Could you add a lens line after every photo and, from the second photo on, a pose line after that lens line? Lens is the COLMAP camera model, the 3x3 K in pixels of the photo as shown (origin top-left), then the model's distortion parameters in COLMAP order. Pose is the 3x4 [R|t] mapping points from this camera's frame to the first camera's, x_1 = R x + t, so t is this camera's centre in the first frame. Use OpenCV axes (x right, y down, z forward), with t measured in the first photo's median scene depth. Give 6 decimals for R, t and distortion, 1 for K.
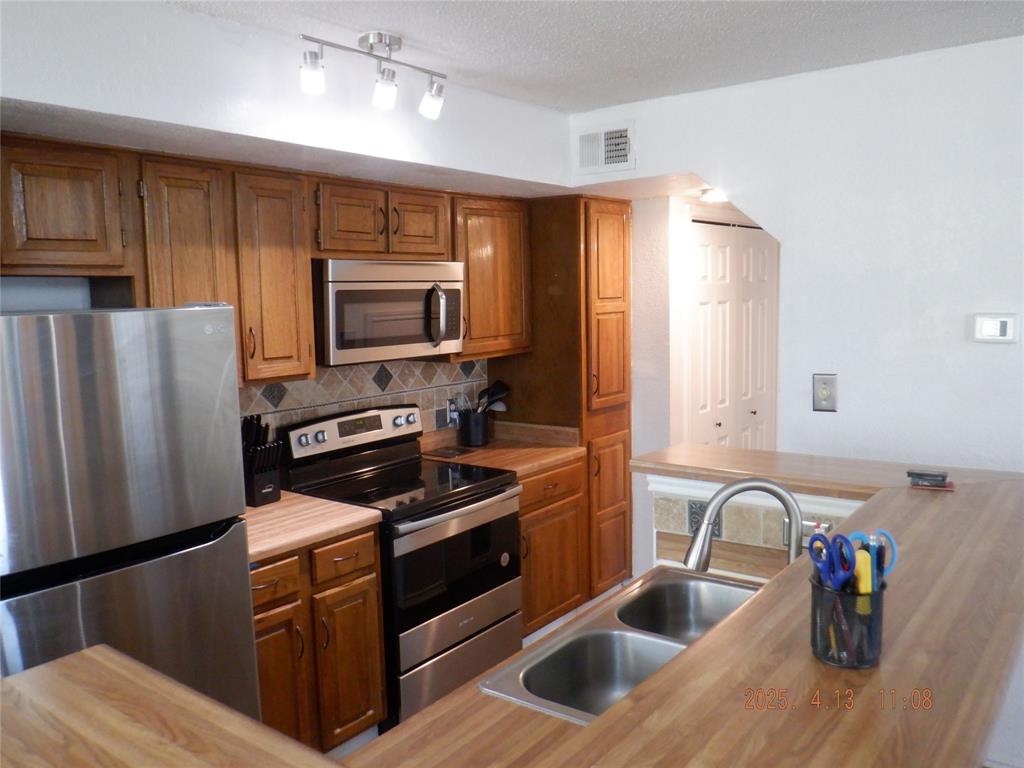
lens RADIAL K [[828.2, 0, 512.0], [0, 828.2, 384.0], [0, 0, 1]] dist [-0.005521, 0.001148]
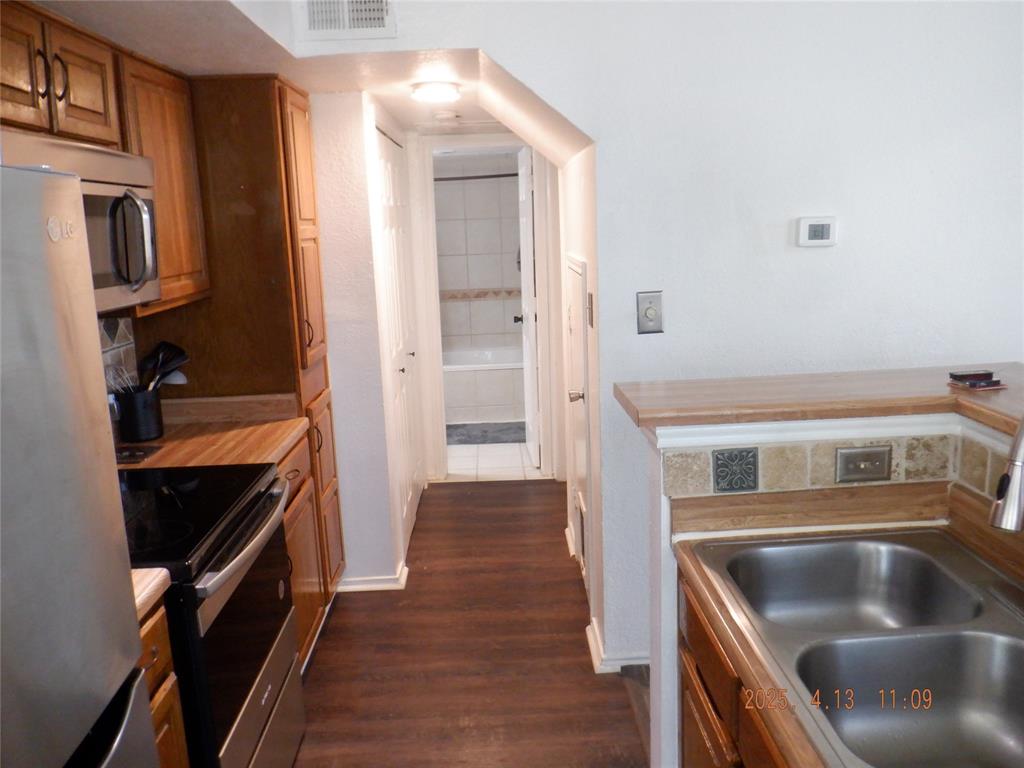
lens RADIAL K [[828.2, 0, 512.0], [0, 828.2, 384.0], [0, 0, 1]] dist [-0.005521, 0.001148]
pose [[0.779360, -0.126363, 0.613703, -0.273157], [0.090182, 0.991877, 0.089705, -0.005969], [-0.620053, -0.014567, 0.784425, 0.343896]]
